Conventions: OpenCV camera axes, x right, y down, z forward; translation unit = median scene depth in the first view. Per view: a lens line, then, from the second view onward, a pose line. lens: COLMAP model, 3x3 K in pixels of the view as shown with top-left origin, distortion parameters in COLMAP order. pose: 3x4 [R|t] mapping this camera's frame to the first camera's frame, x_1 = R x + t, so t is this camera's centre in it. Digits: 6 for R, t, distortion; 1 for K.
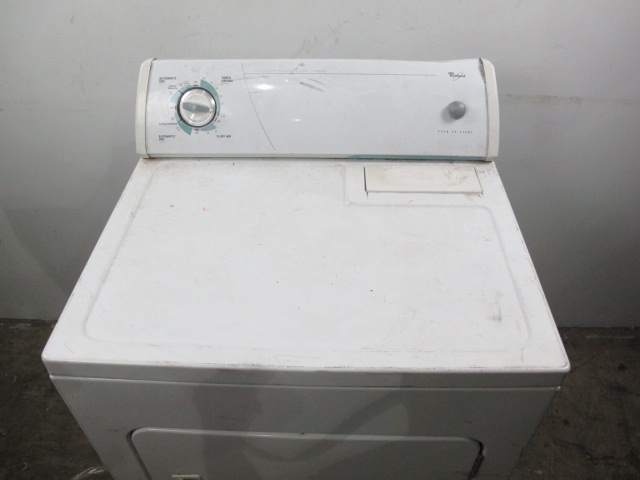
lens RADIAL K [[535.9, 0, 322.3], [0, 535.9, 239.9], [0, 0, 1]] dist [-0.114284, 0.055304]
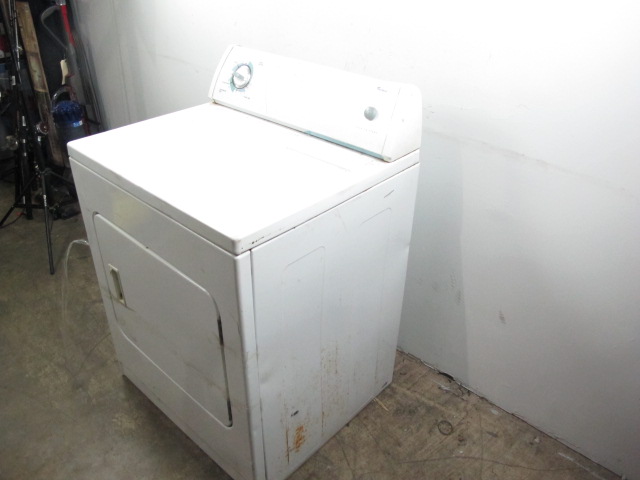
lens RADIAL K [[535.9, 0, 322.6], [0, 535.9, 240.6], [0, 0, 1]] dist [-0.114284, 0.055304]
pose [[0.756772, 0.357228, -0.547435, 0.961176], [-0.449650, 0.892340, -0.039298, 0.135551], [0.474460, 0.275894, 0.835925, -0.066538]]
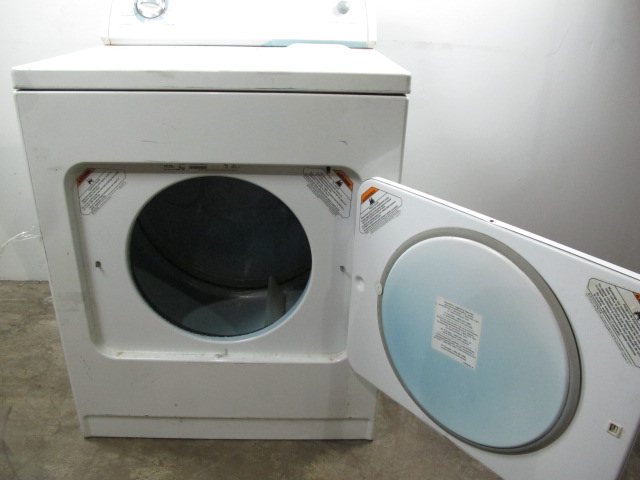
lens RADIAL K [[535.9, 0, 316.9], [0, 535.9, 239.5], [0, 0, 1]] dist [-0.114284, 0.055304]
pose [[0.997668, 0.005402, 0.068037, 0.094384], [0.014367, 0.957903, -0.286733, 0.686836], [-0.066722, 0.287042, 0.955592, -0.109316]]
